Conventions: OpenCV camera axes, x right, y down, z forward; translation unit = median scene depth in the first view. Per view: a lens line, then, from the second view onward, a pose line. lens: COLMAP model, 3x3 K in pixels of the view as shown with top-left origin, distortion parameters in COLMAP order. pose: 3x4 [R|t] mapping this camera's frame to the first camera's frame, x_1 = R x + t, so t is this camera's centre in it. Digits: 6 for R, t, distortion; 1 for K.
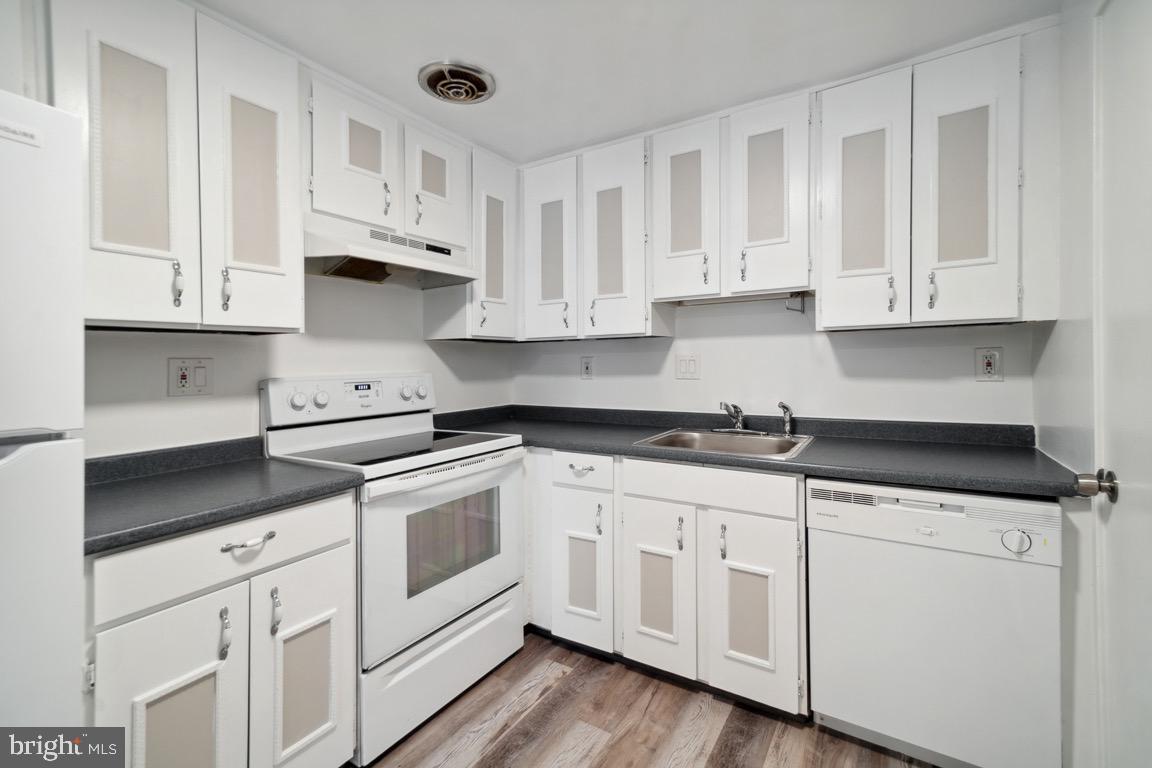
lens RADIAL K [[520.1, 0, 601.3], [0, 520.1, 378.4], [0, 0, 1]] dist [0.019918, 0.000038]
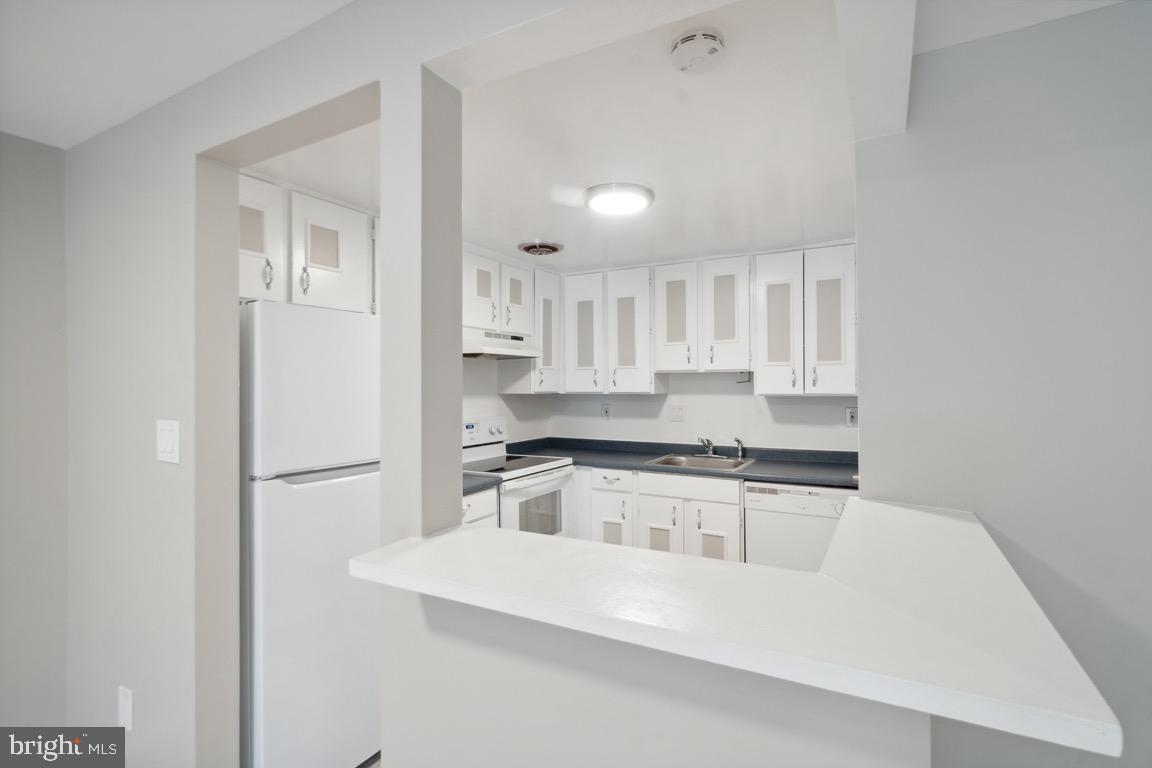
lens RADIAL K [[552.1, 0, 576.0], [0, 552.1, 384.0], [0, 0, 1]] dist [-0.001050, -0.000018]
pose [[0.999966, 0.003477, -0.007478, -0.135165], [-0.003741, 0.999361, -0.035539, -0.057459], [0.007350, 0.035565, 0.999340, -0.705124]]
